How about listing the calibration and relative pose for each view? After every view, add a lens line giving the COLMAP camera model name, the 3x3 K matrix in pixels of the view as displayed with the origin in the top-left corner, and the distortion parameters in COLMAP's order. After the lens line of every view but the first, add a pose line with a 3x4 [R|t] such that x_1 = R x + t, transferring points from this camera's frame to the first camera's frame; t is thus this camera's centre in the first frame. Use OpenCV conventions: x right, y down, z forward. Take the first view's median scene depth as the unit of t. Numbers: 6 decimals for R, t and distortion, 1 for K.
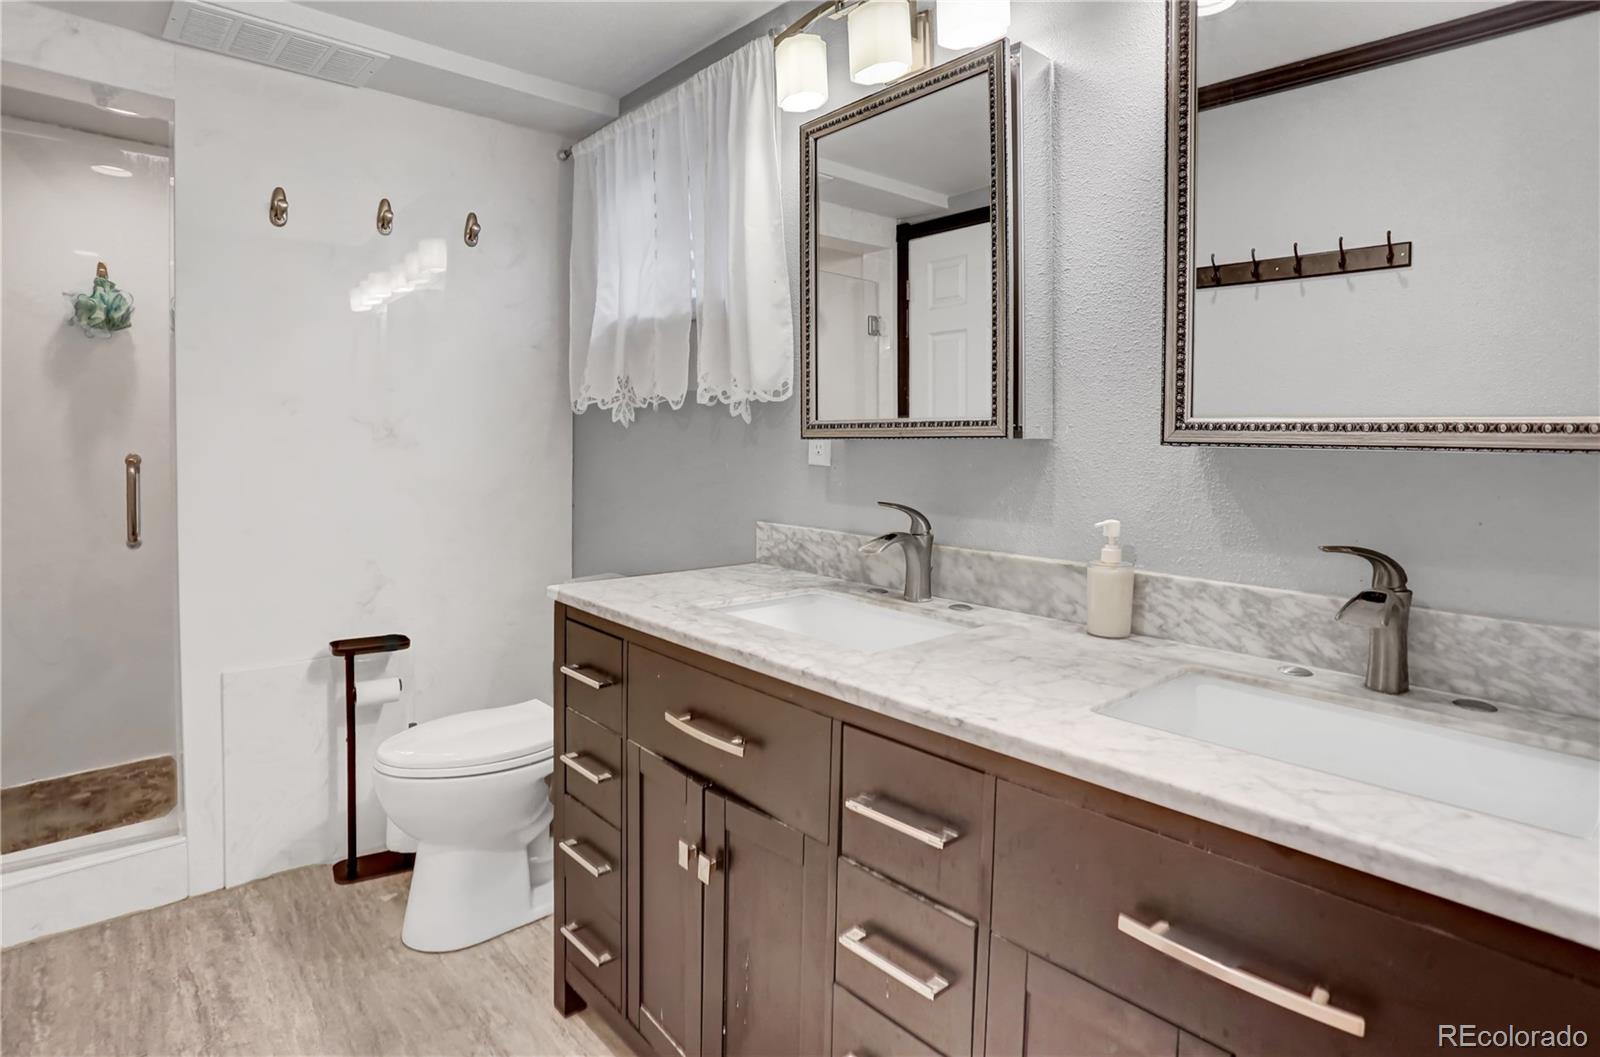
lens RADIAL K [[809.1, 0, 804.8], [0, 809.1, 466.5], [0, 0, 1]] dist [-0.068084, 0.023060]
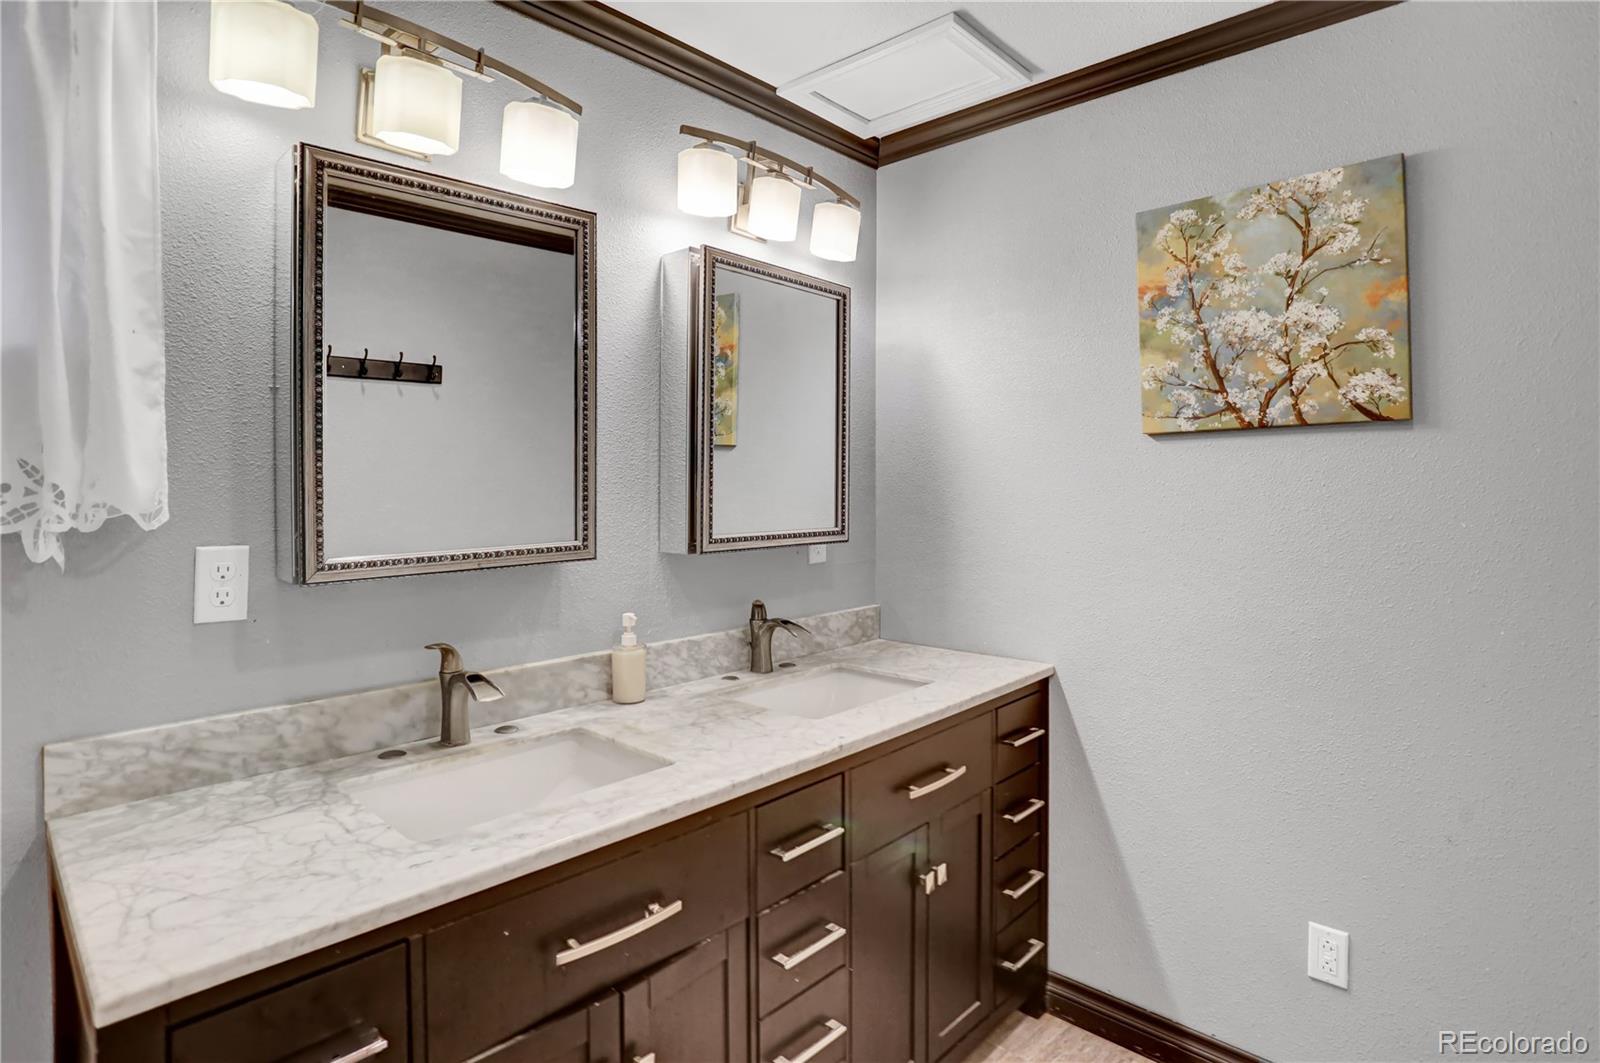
lens RADIAL K [[809.1, 0, 804.8], [0, 809.1, 469.5], [0, 0, 1]] dist [-0.068084, 0.023060]
pose [[-0.058725, -0.001257, 0.998273, -0.942169], [0.032797, 0.999457, 0.003188, -0.161570], [-0.997735, 0.032928, -0.058652, 0.776852]]
